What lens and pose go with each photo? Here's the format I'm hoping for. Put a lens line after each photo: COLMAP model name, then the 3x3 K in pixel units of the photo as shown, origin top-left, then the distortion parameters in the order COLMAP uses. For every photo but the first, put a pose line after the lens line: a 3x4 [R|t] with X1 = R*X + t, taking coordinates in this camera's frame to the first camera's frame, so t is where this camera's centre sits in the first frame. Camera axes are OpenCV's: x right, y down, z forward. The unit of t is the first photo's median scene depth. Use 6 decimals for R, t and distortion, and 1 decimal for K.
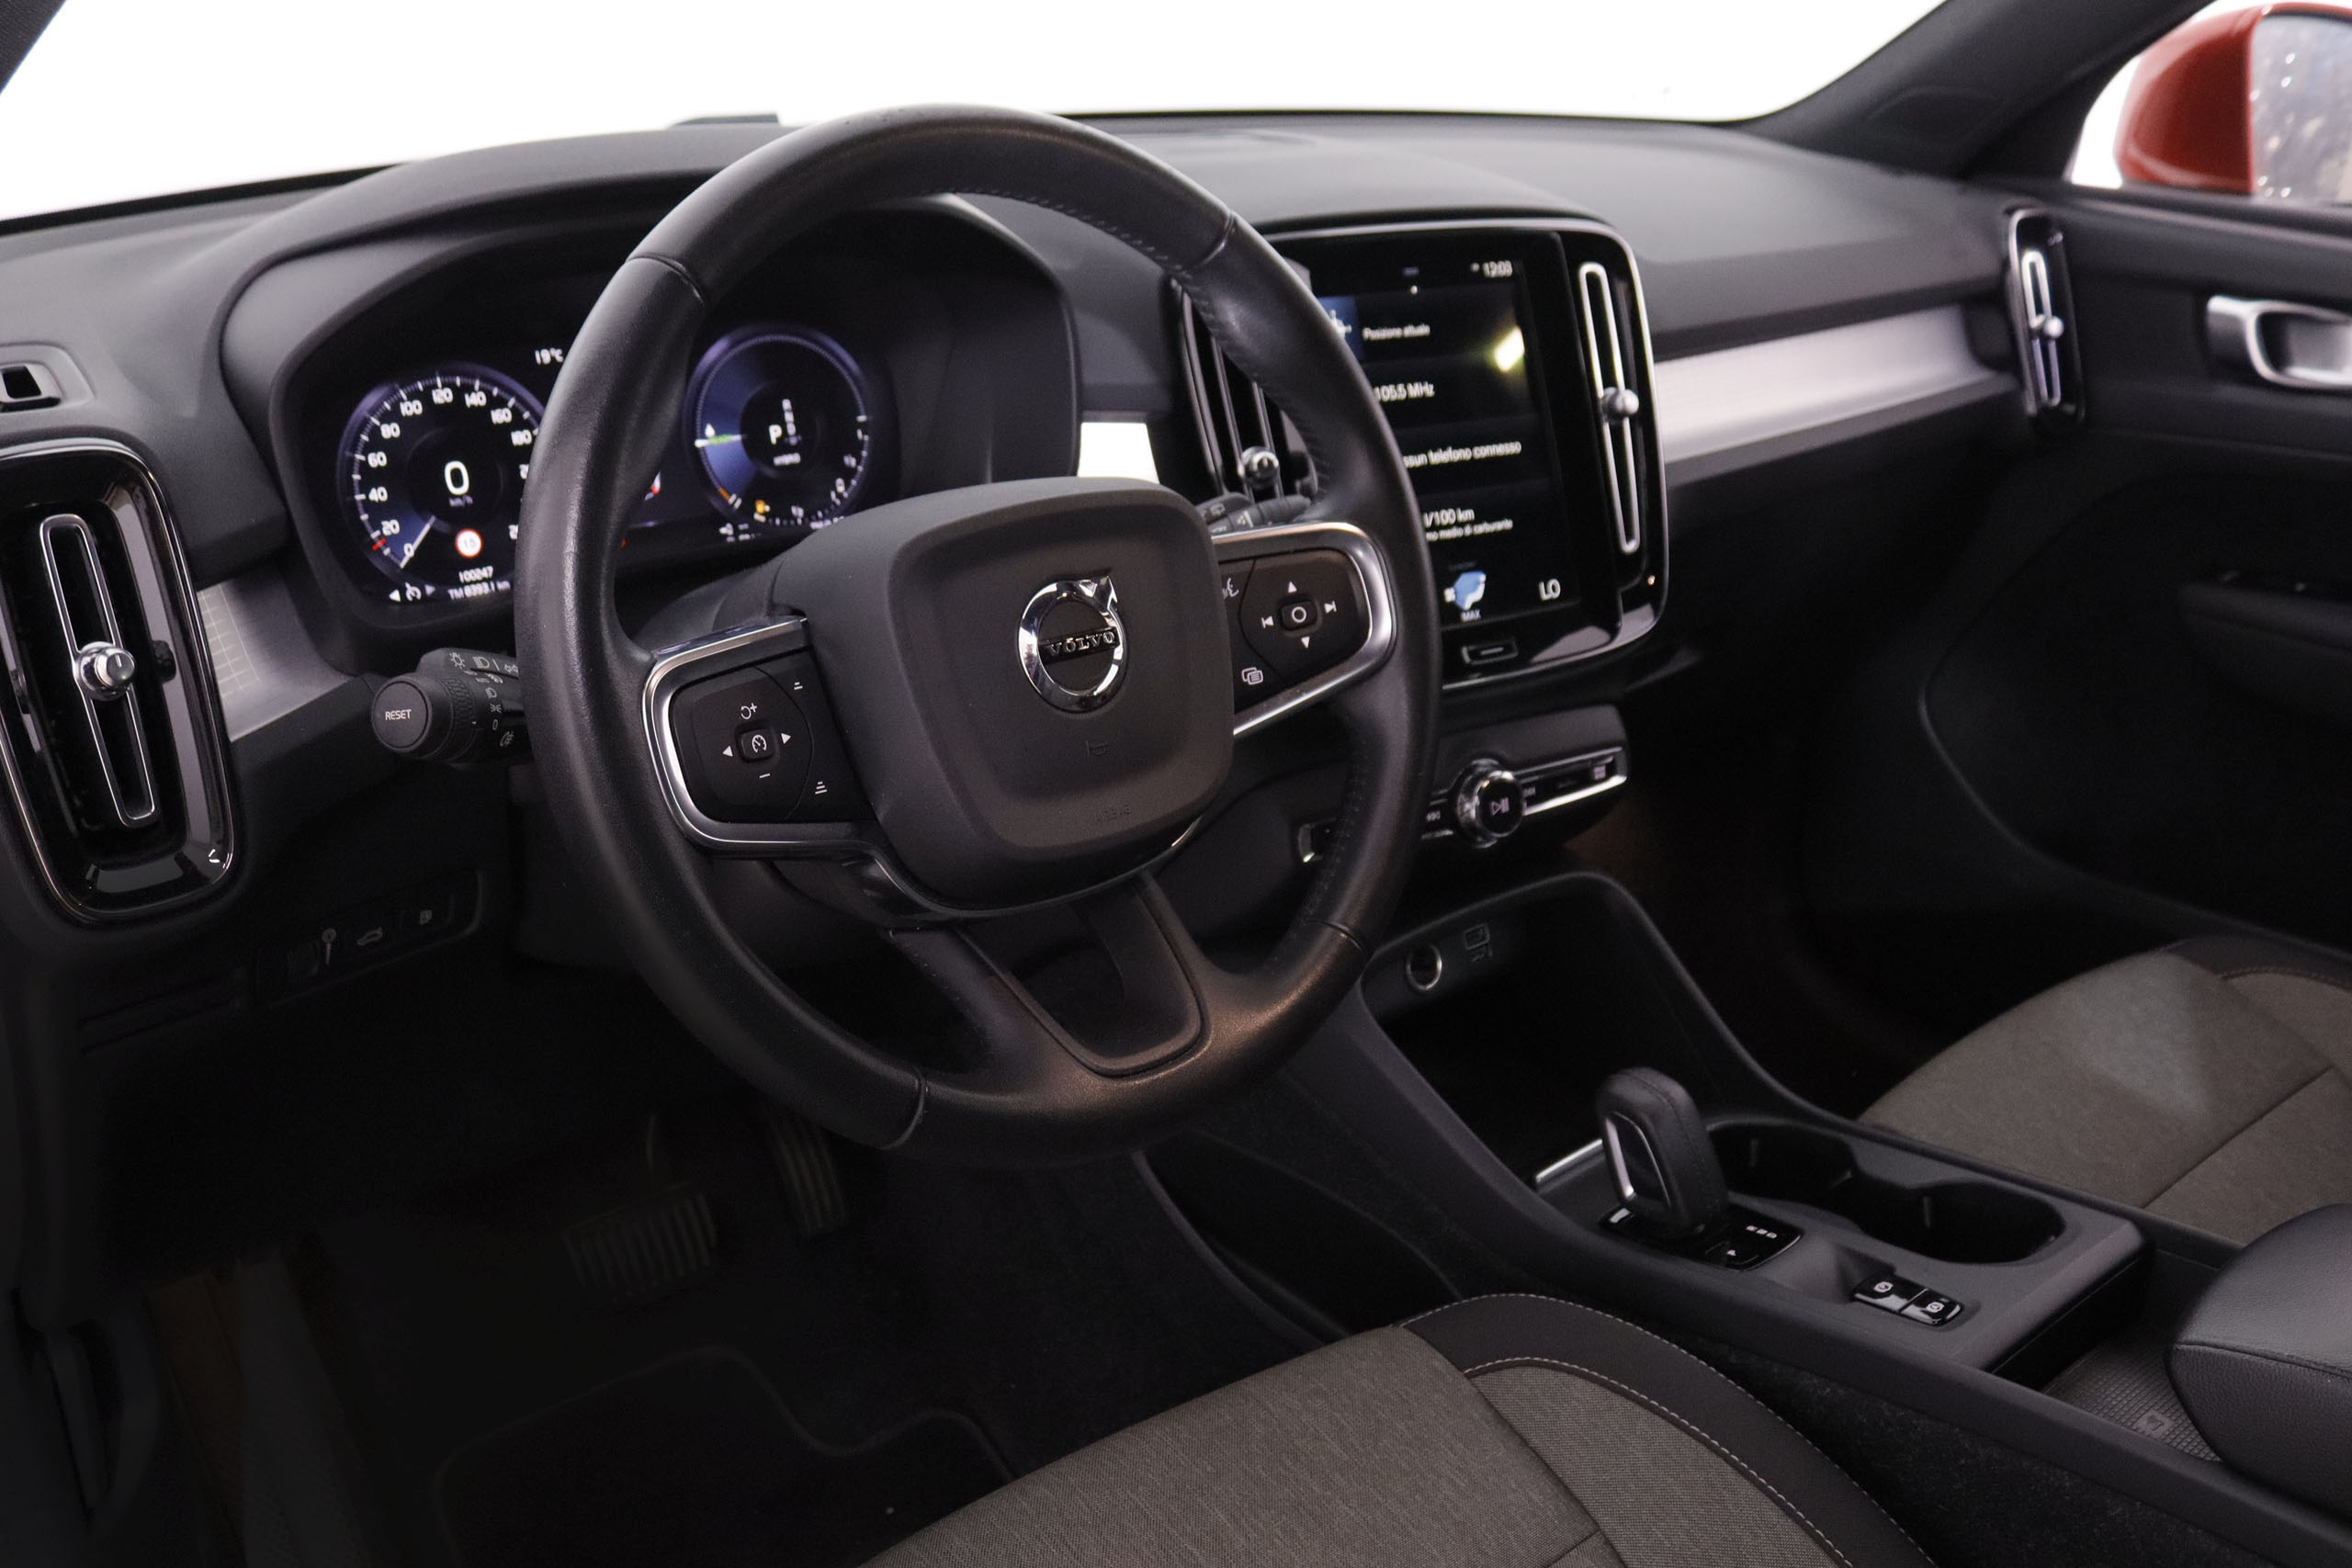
lens RADIAL K [[2133.9, 0, 1176.0], [0, 2133.9, 784.0], [0, 0, 1]] dist [-0.183321, 0.195579]
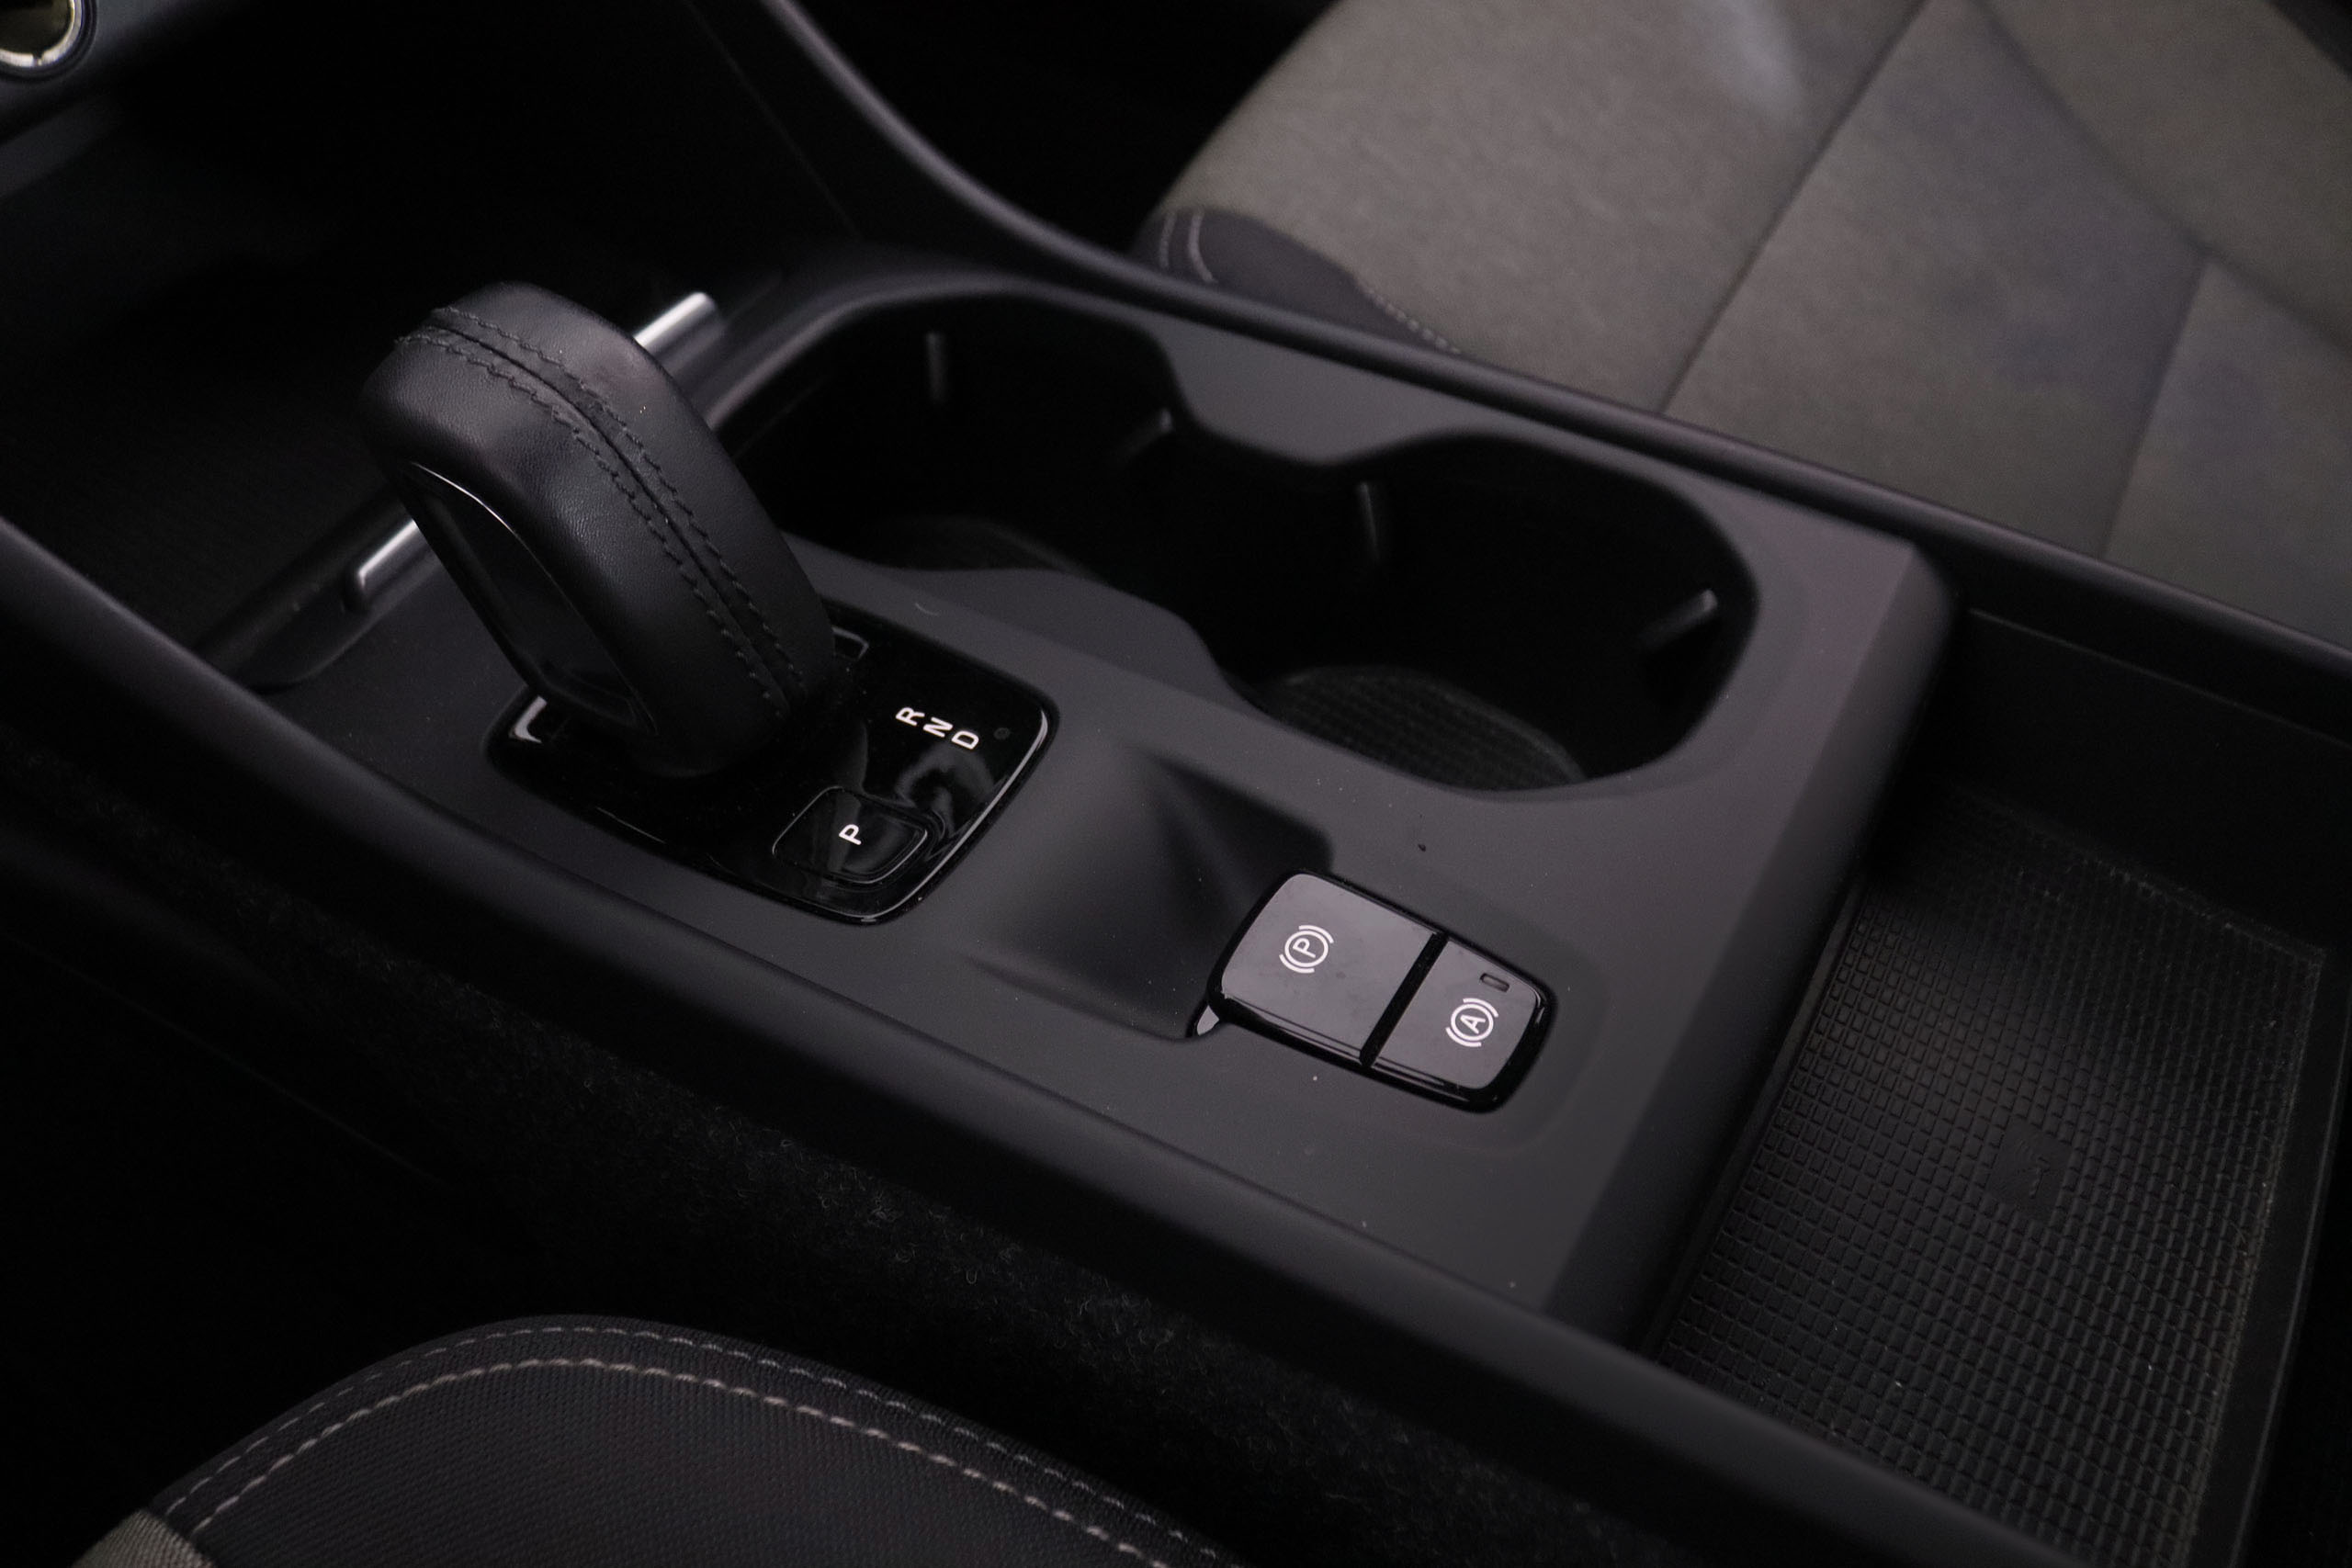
lens RADIAL K [[1863.1, 0, 1191.6], [0, 1863.1, 780.8], [0, 0, 1]] dist [-0.172347, 0.143141]
pose [[0.938762, -0.242832, 0.244457, 0.228754], [0.078682, 0.841789, 0.534042, 0.058034], [-0.335464, -0.482104, 0.809345, 0.692852]]
